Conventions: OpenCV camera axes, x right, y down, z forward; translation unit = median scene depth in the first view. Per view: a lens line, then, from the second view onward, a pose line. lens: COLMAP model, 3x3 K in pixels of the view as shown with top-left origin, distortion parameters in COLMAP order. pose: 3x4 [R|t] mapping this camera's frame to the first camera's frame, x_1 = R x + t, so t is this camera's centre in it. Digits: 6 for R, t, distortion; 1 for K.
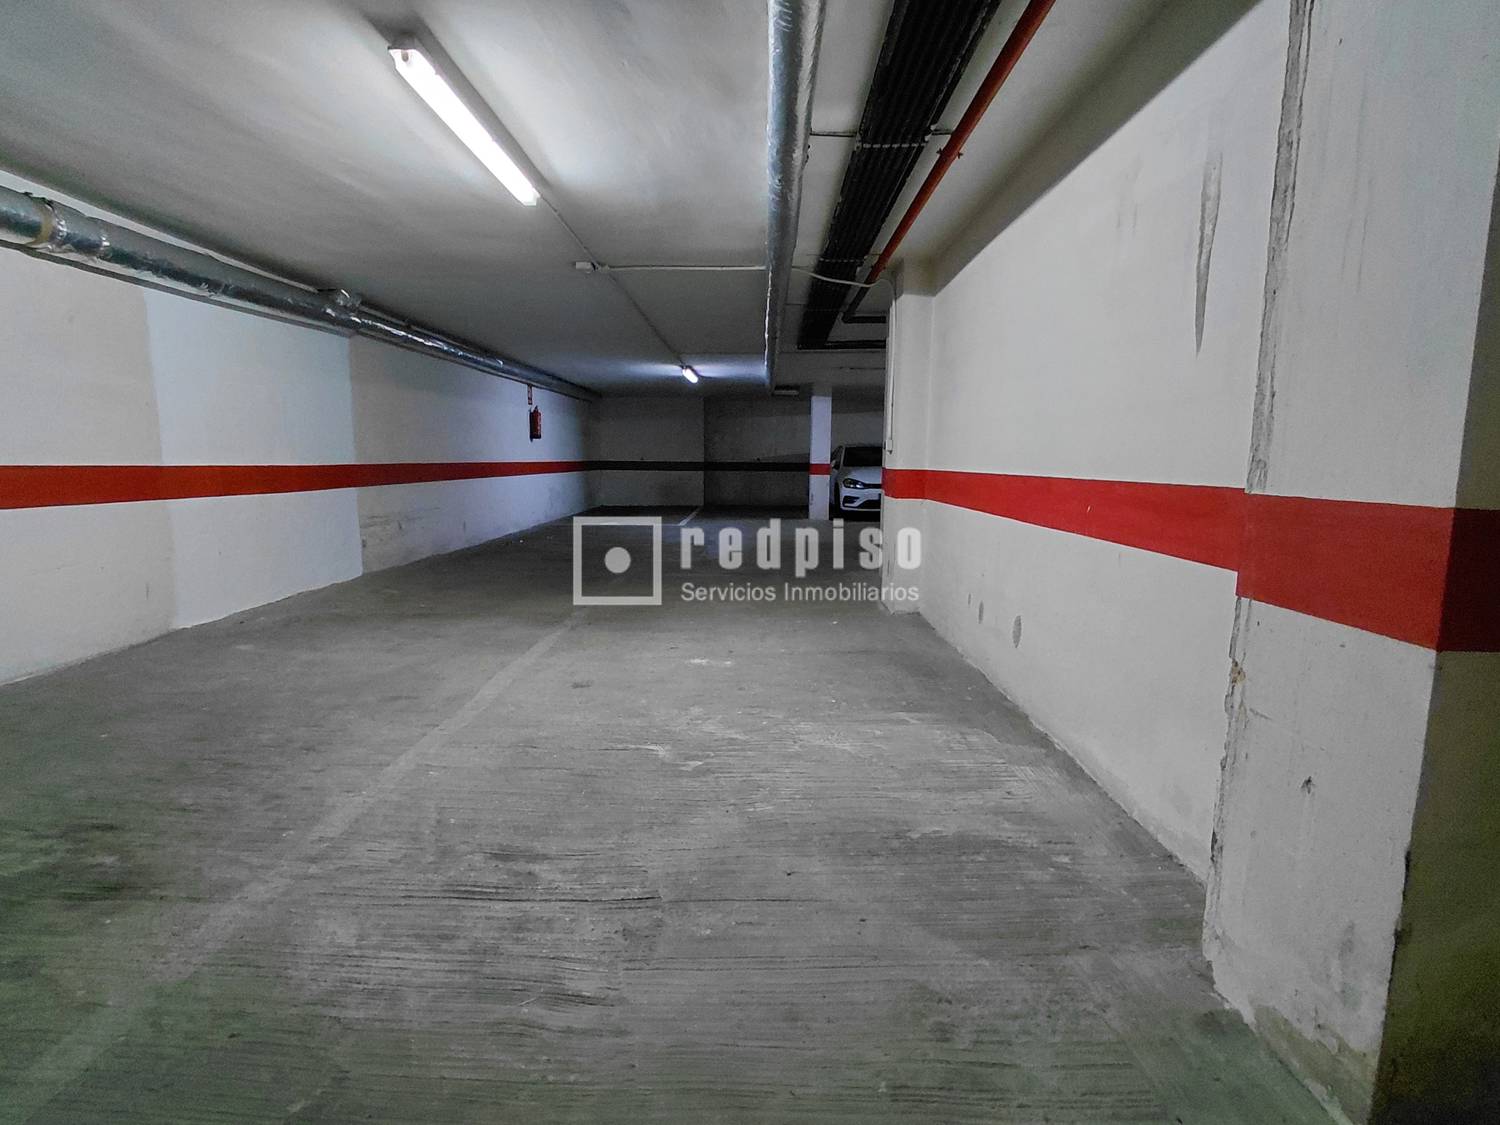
lens RADIAL K [[728.9, 0, 719.6], [0, 728.9, 548.4], [0, 0, 1]] dist [0.002287, -0.008017]
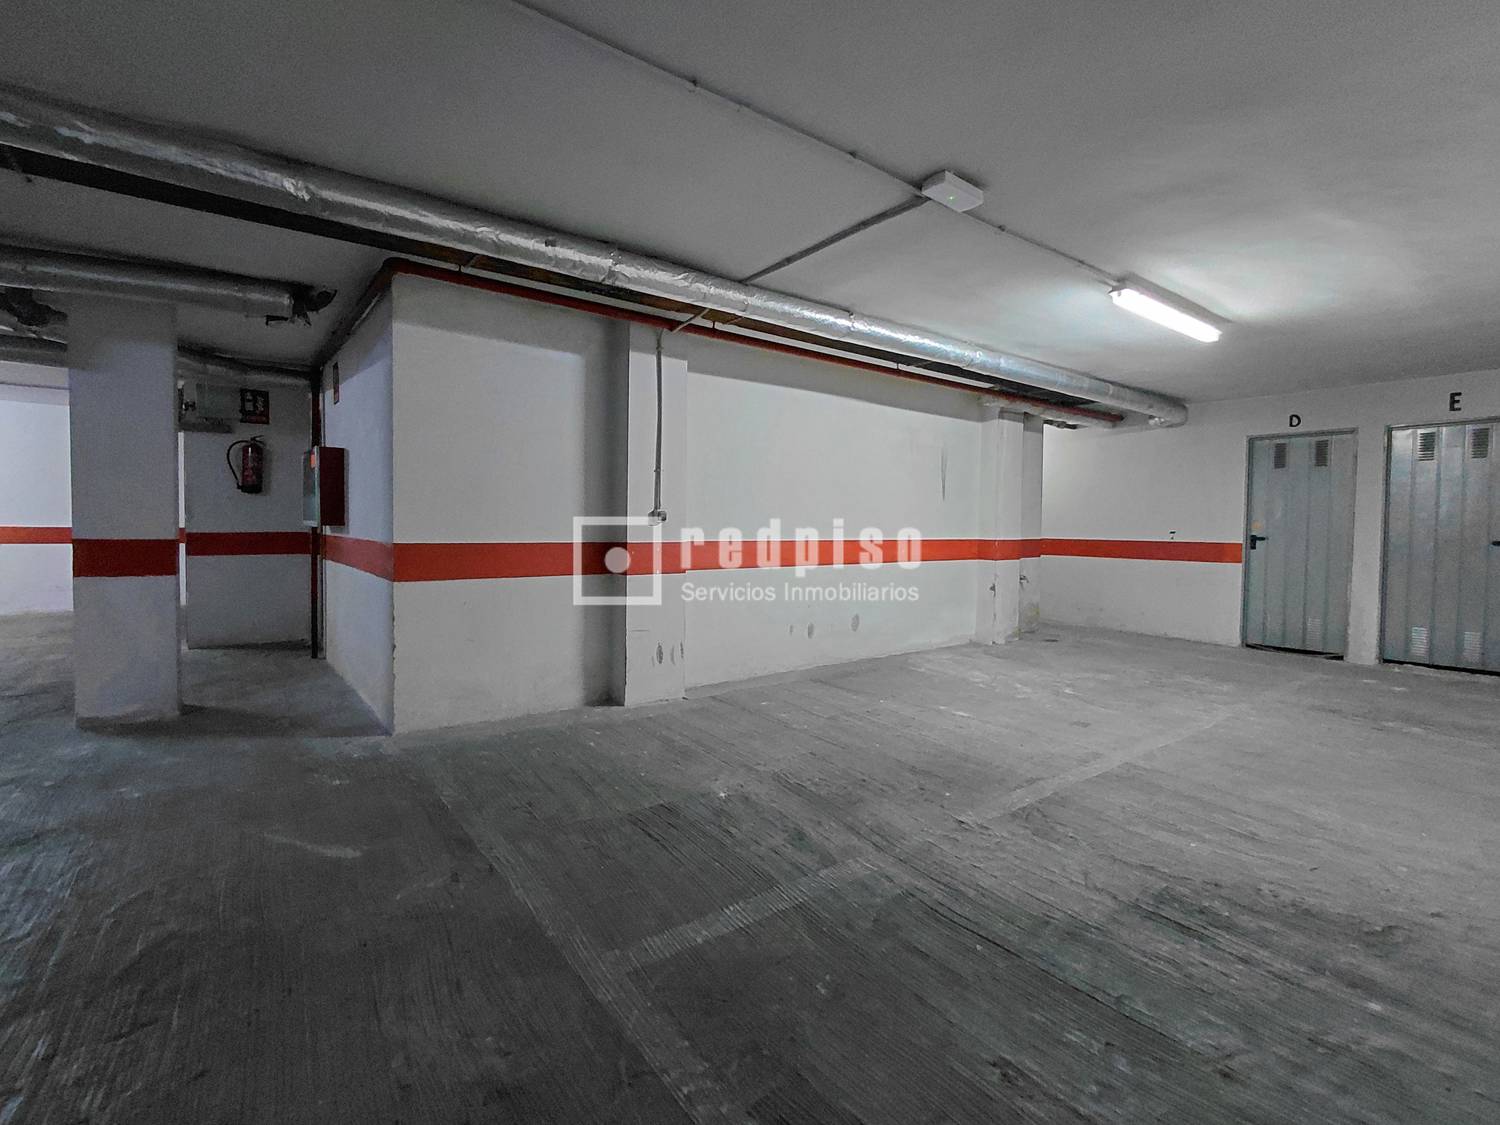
lens RADIAL K [[709.2, 0, 748.5], [0, 709.2, 551.9], [0, 0, 1]] dist [0.002626, -0.005877]
pose [[-0.648753, -0.035669, 0.760163, -1.114012], [0.078337, 0.990464, 0.113331, -0.425752], [-0.756956, 0.133072, -0.639772, 3.339187]]
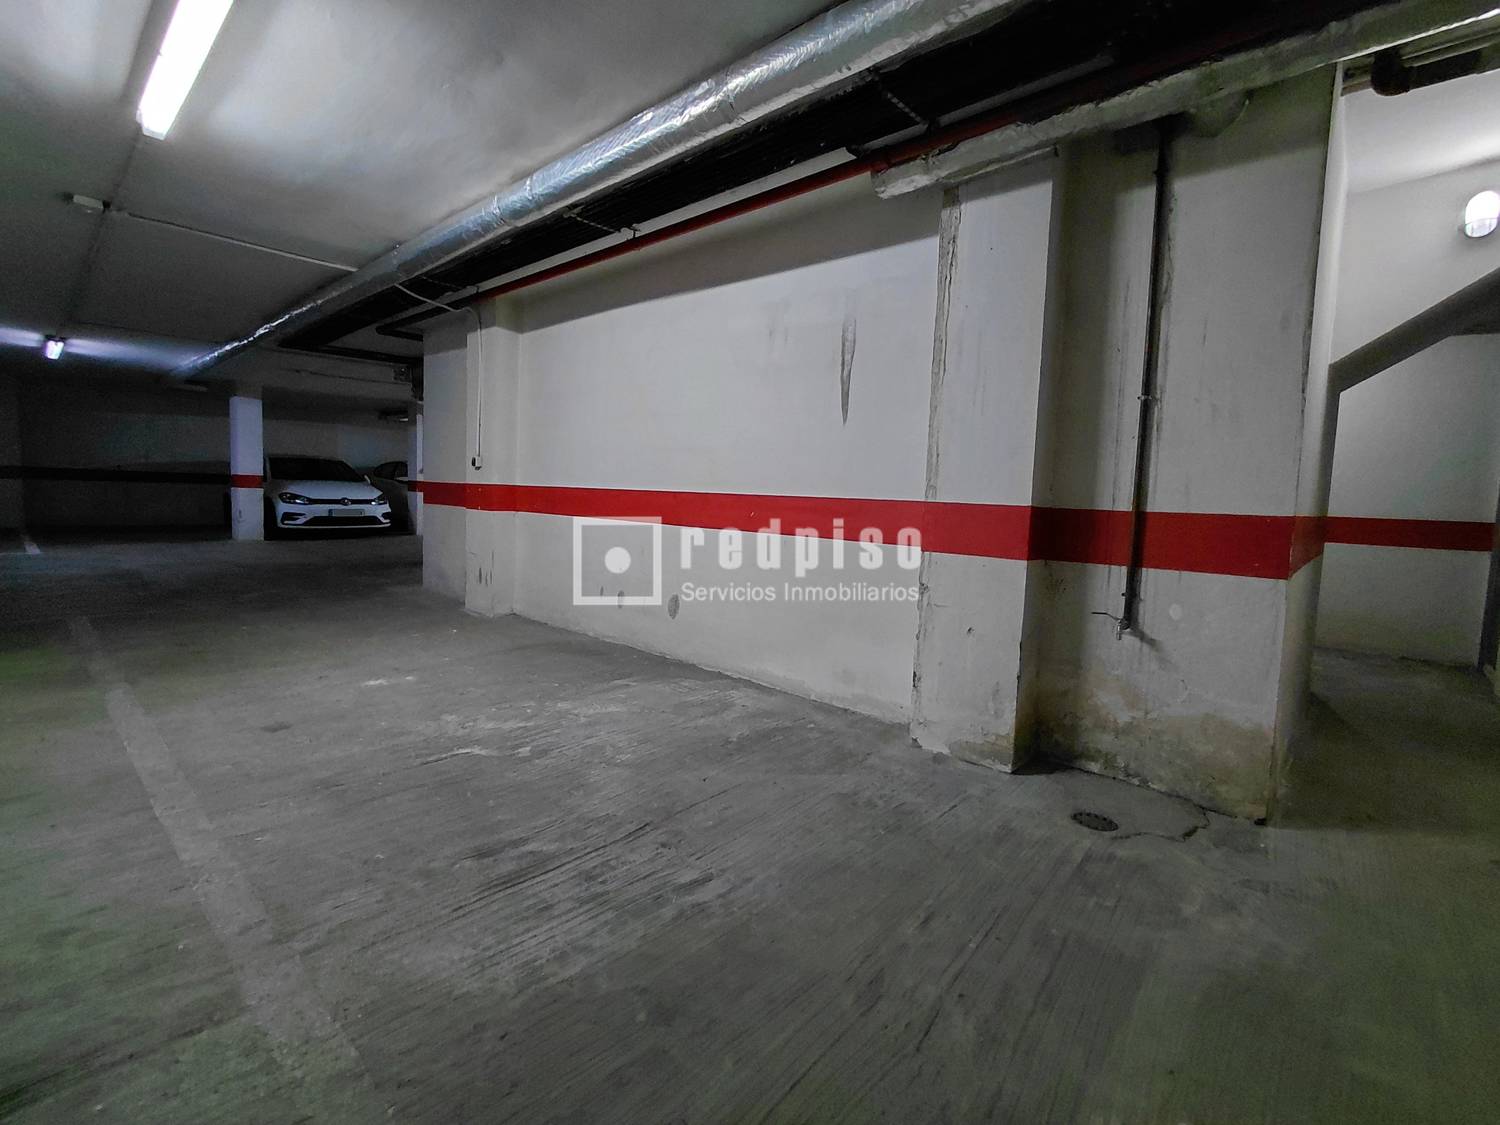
lens RADIAL K [[709.2, 0, 748.5], [0, 709.2, 551.9], [0, 0, 1]] dist [0.002626, -0.005877]
pose [[0.644058, -0.046161, 0.763583, -0.732358], [0.060116, 0.998145, 0.009636, 0.011617], [-0.762611, 0.039698, 0.645638, 0.056309]]
